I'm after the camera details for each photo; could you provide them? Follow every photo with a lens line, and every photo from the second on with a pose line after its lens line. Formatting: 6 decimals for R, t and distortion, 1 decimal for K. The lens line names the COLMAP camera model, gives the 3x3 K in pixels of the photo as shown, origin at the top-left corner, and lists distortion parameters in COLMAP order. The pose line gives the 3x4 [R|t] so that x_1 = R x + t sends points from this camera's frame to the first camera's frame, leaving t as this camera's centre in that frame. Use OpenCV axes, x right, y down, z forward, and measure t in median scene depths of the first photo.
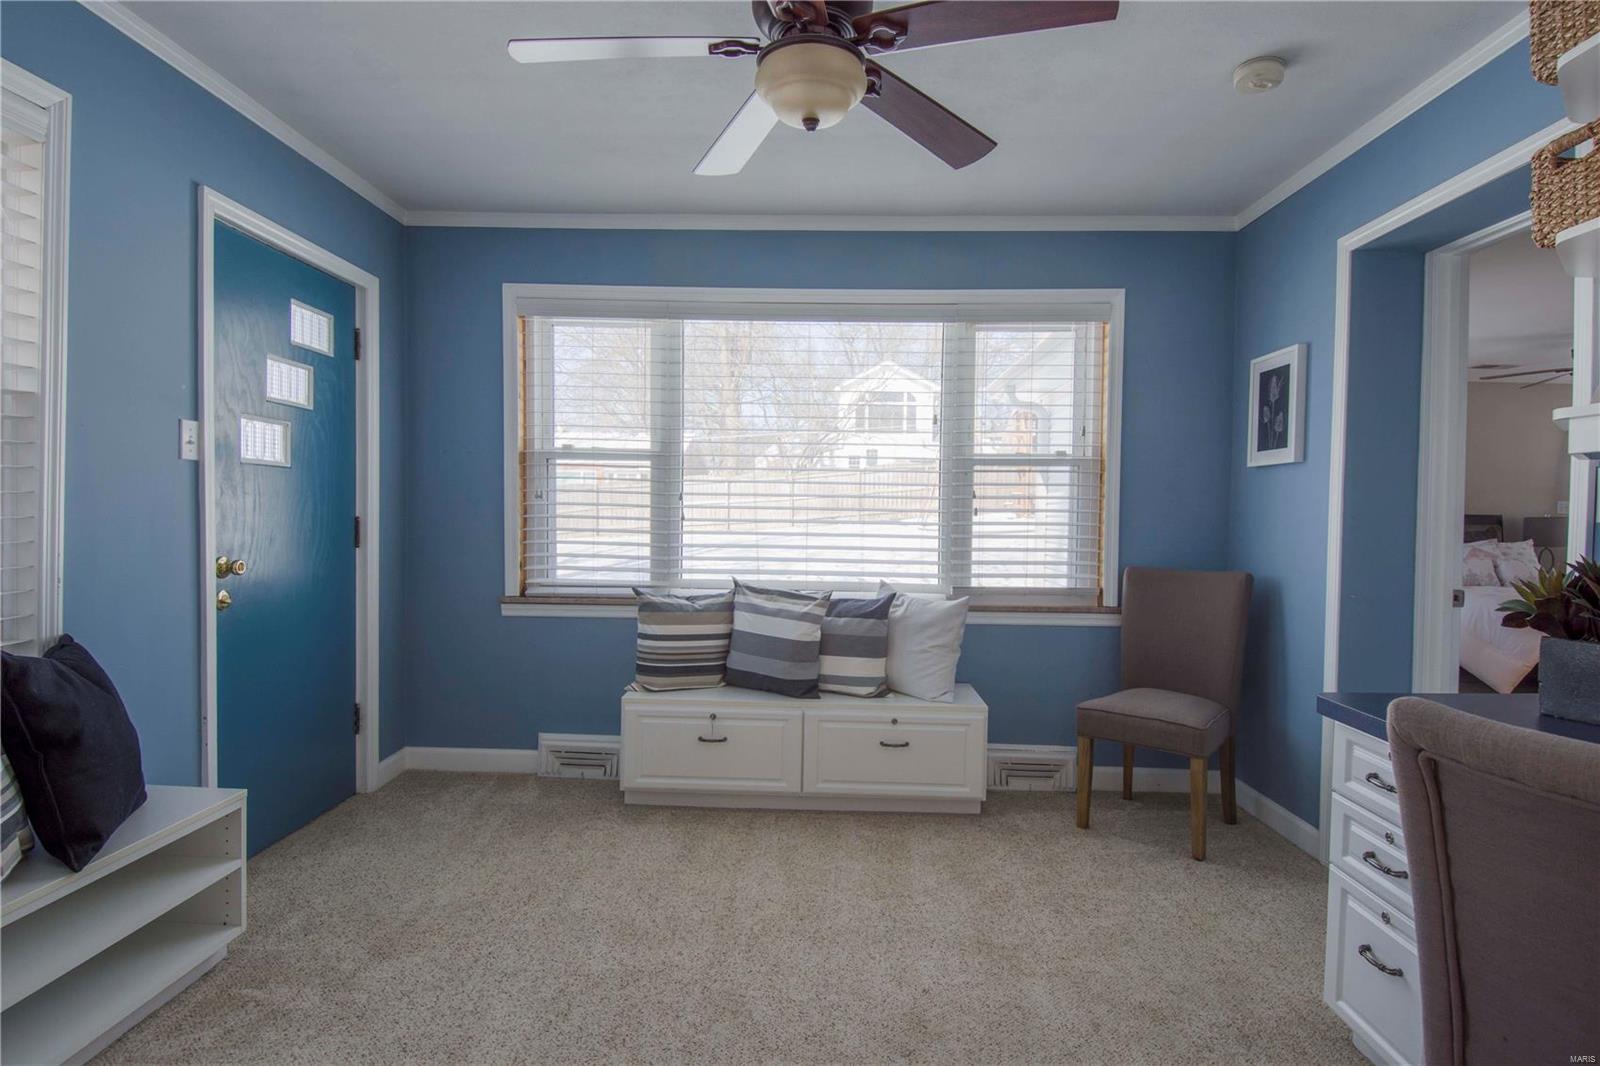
lens RADIAL K [[827.6, 0, 800.0], [0, 827.6, 533.0], [0, 0, 1]] dist [0.001840, -0.030393]
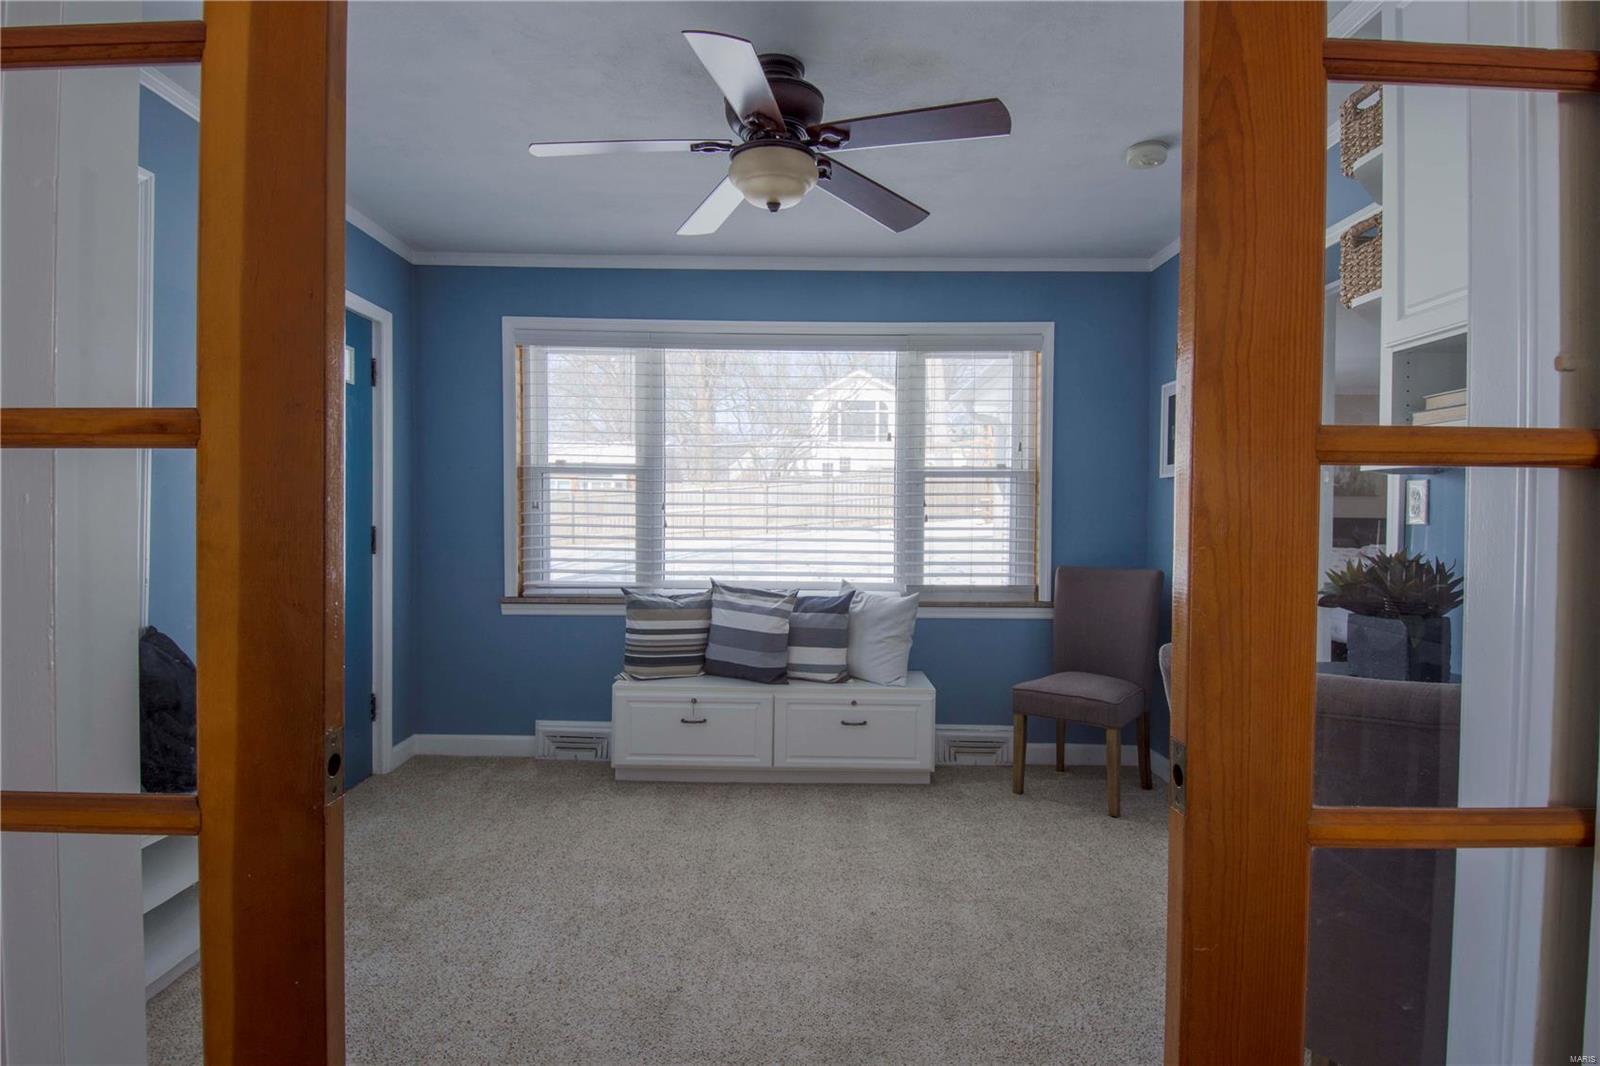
lens RADIAL K [[827.6, 0, 800.0], [0, 827.6, 533.0], [0, 0, 1]] dist [0.001840, -0.030393]
pose [[0.999516, -0.006225, 0.030483, 0.006616], [0.006490, 0.999942, -0.008608, 0.002867], [-0.030428, 0.008802, 0.999498, -0.132102]]
